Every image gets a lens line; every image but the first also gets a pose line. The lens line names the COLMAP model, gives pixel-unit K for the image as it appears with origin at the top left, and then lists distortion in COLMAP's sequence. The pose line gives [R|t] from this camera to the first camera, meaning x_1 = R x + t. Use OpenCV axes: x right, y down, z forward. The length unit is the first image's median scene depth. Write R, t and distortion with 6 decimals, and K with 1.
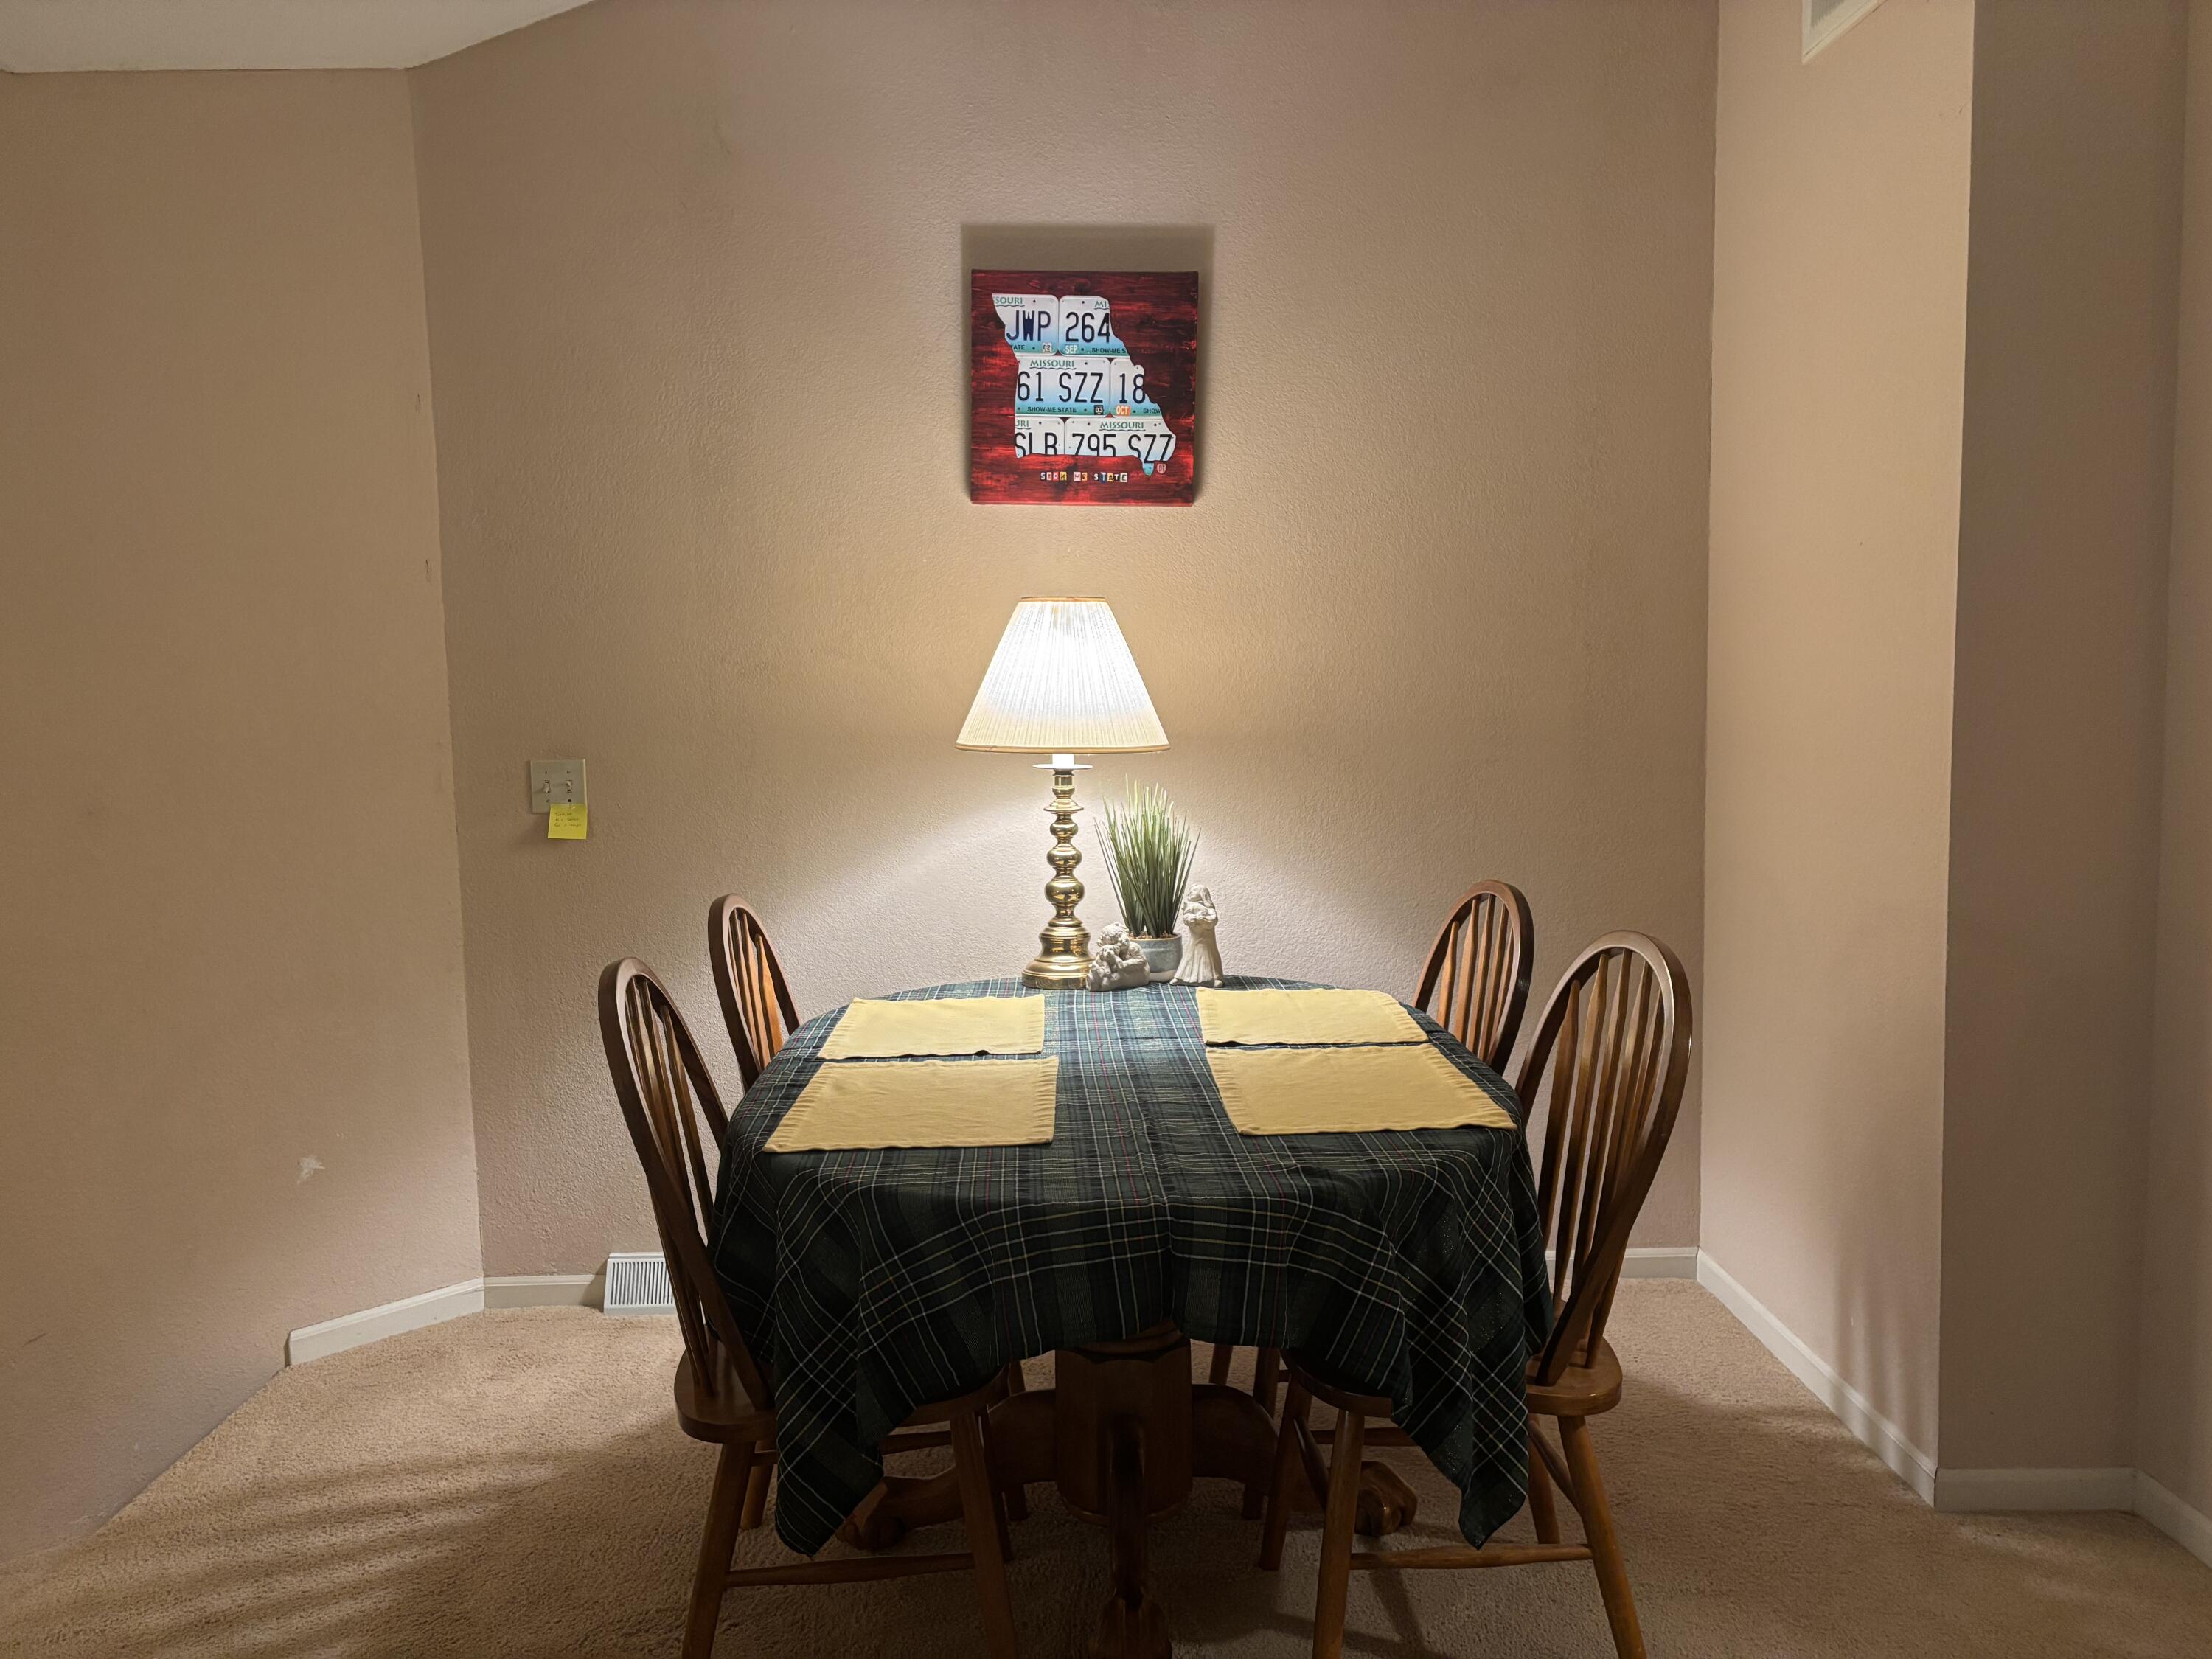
lens RADIAL K [[1627.2, 0, 1104.9], [0, 1627.2, 898.4], [0, 0, 1]] dist [0.005030, -0.002183]
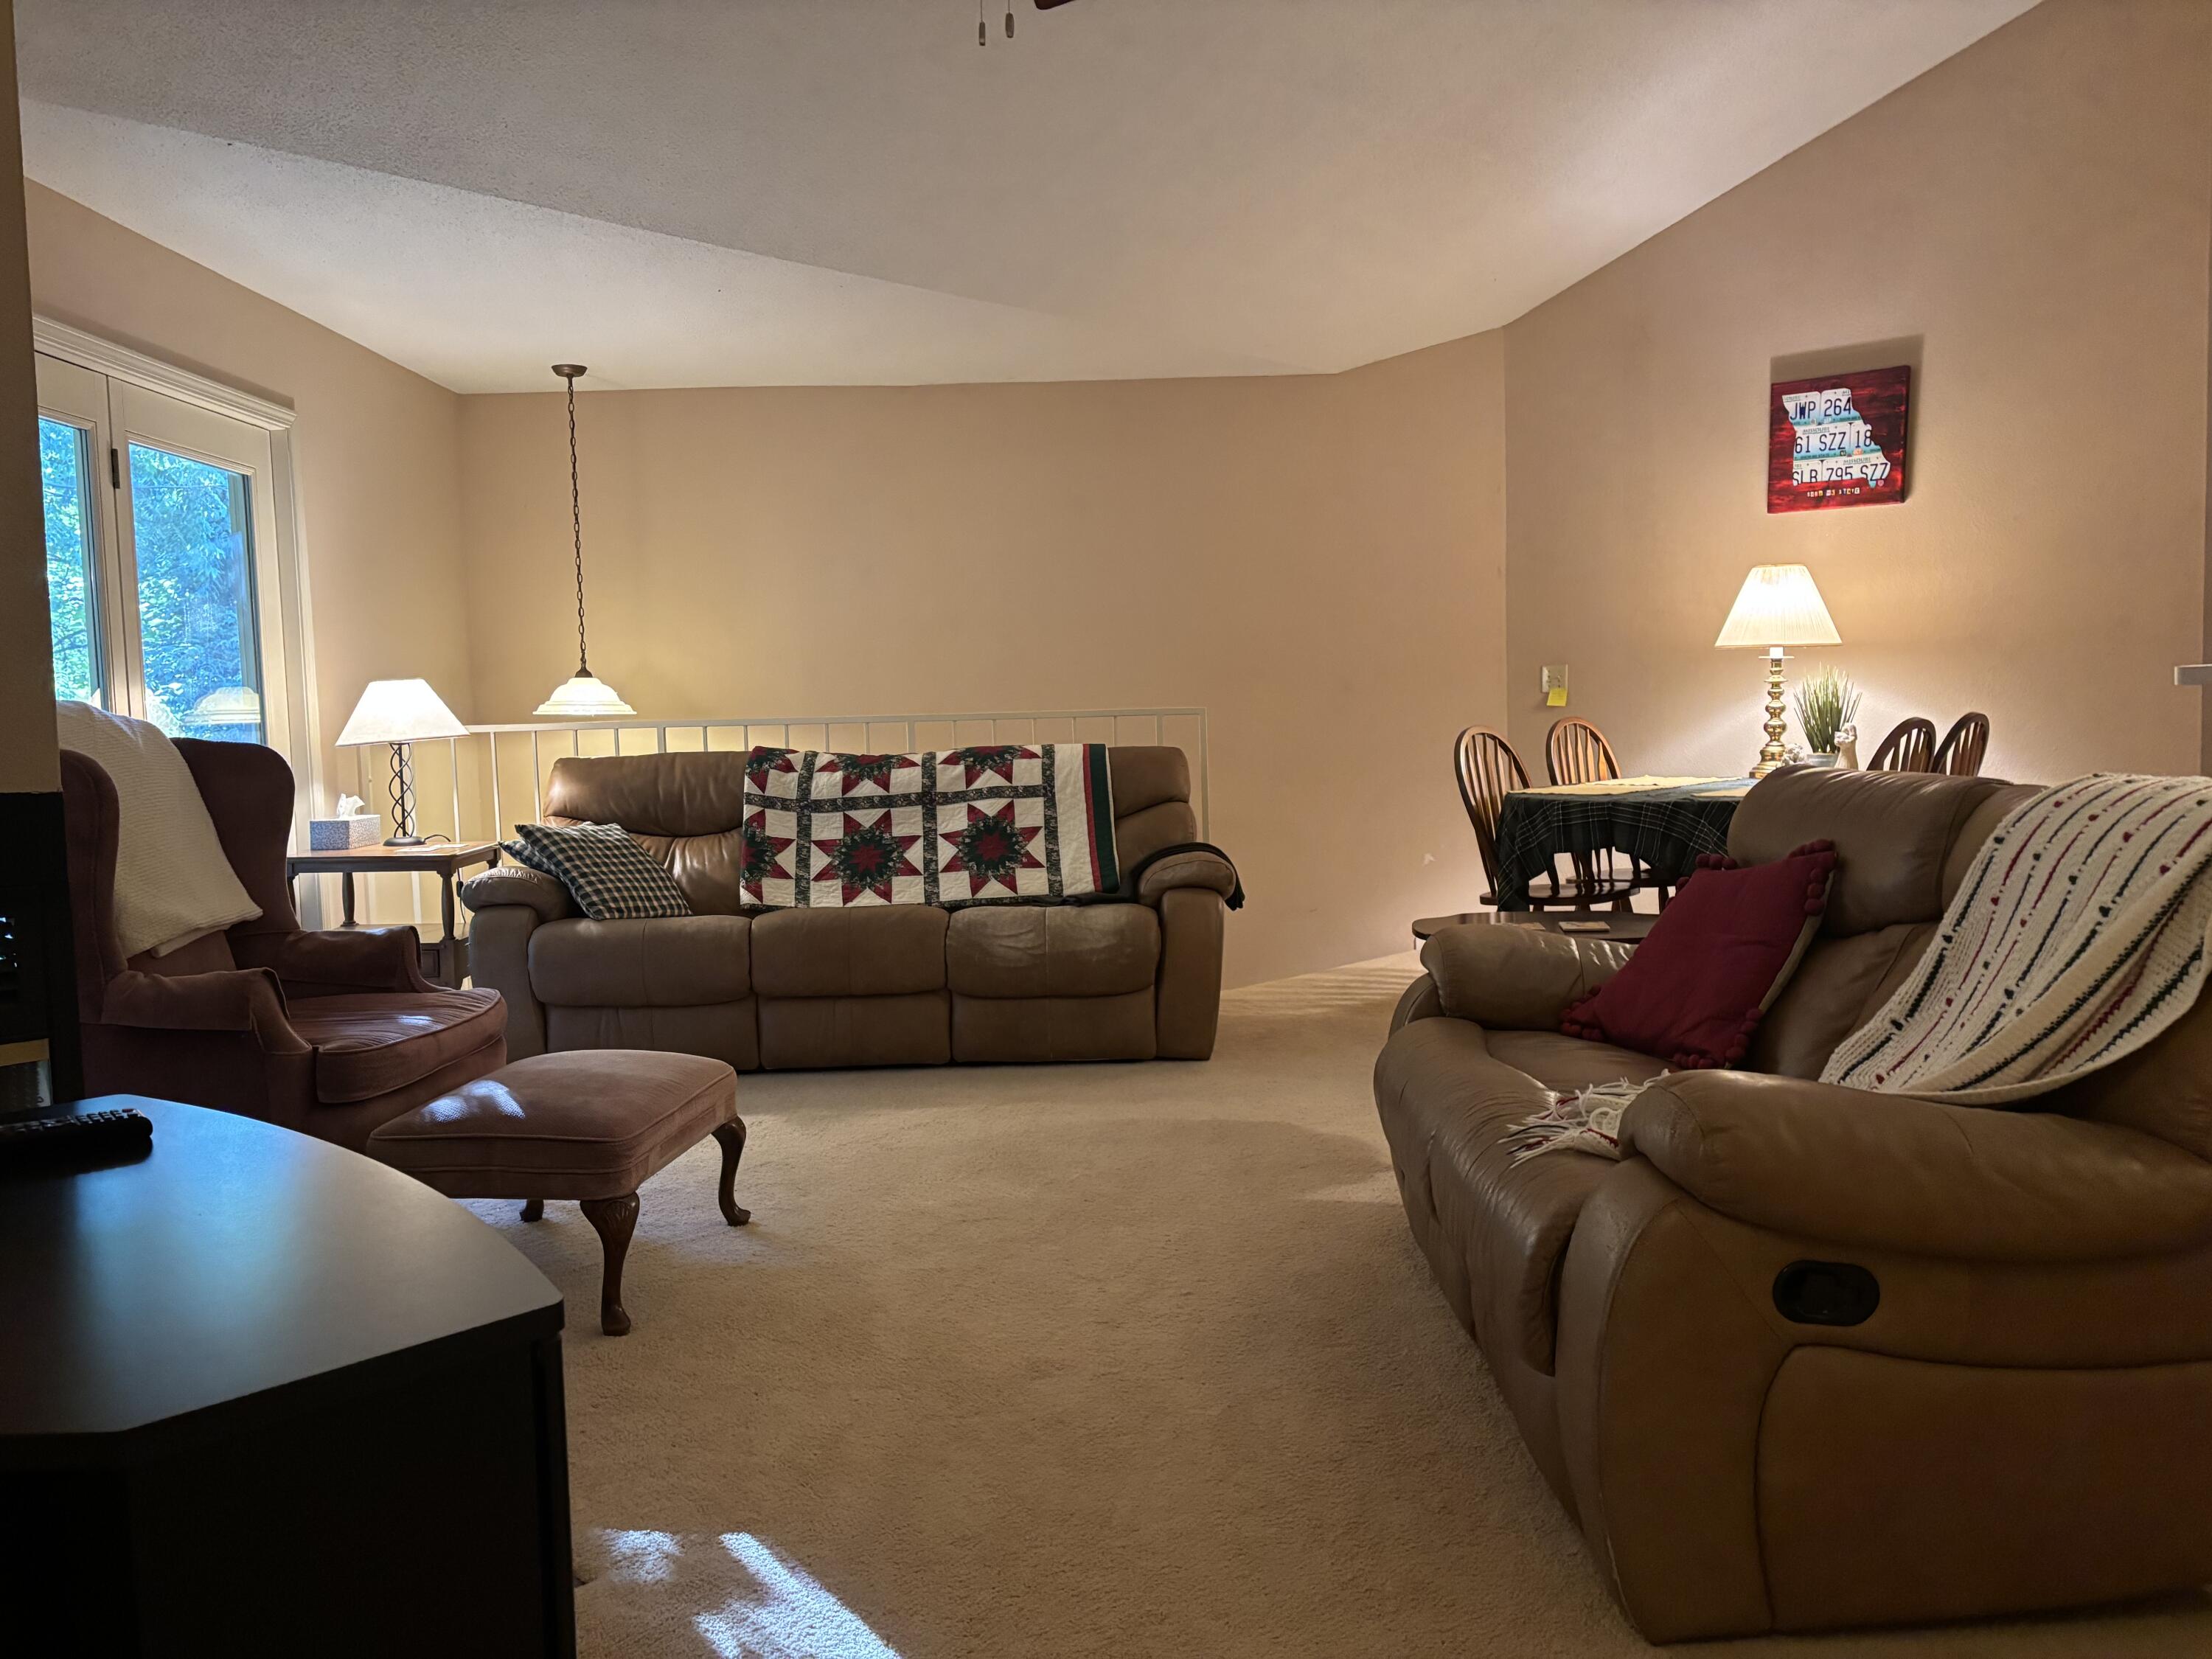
lens RADIAL K [[1627.2, 0, 1104.9], [0, 1627.2, 898.4], [0, 0, 1]] dist [0.005030, -0.002183]
pose [[0.697381, 0.082523, -0.711934, 0.724519], [-0.077346, 0.996213, 0.039710, 0.163464], [0.712515, 0.027372, 0.701122, -0.761918]]
